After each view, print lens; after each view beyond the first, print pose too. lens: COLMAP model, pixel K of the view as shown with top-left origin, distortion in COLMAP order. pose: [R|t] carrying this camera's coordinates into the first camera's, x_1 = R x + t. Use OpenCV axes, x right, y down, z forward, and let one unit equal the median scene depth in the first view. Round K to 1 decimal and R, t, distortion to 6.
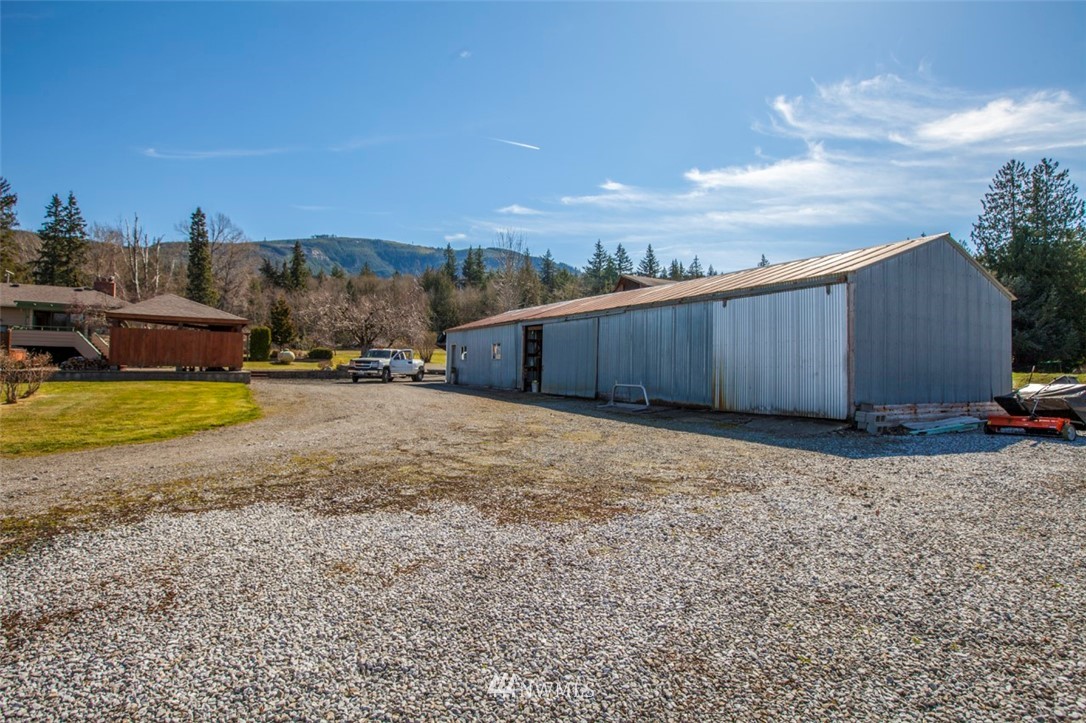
lens RADIAL K [[599.4, 0, 543.0], [0, 599.4, 361.5], [0, 0, 1]] dist [-0.001196, 0.000503]
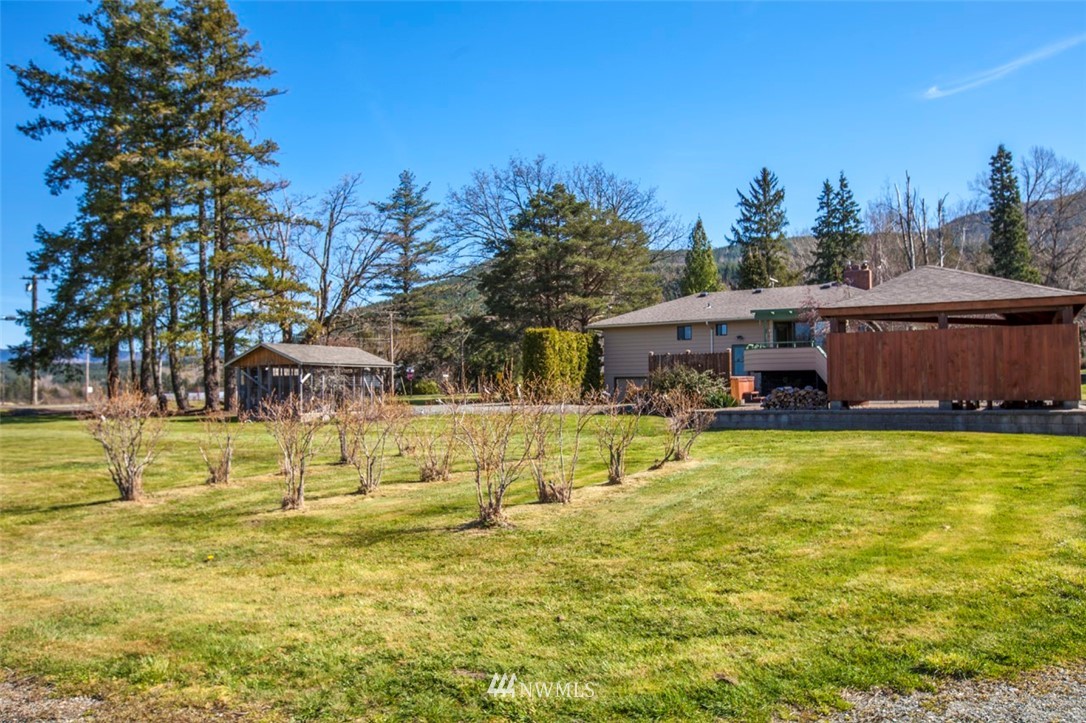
lens RADIAL K [[857.8, 0, 542.0], [0, 857.8, 335.7], [0, 0, 1]] dist [-0.035039, 0.132595]
pose [[0.510396, -0.075316, -0.856635, -0.046231], [0.029533, 0.997105, -0.070070, -0.001737], [0.859432, 0.010465, 0.511143, 0.099588]]
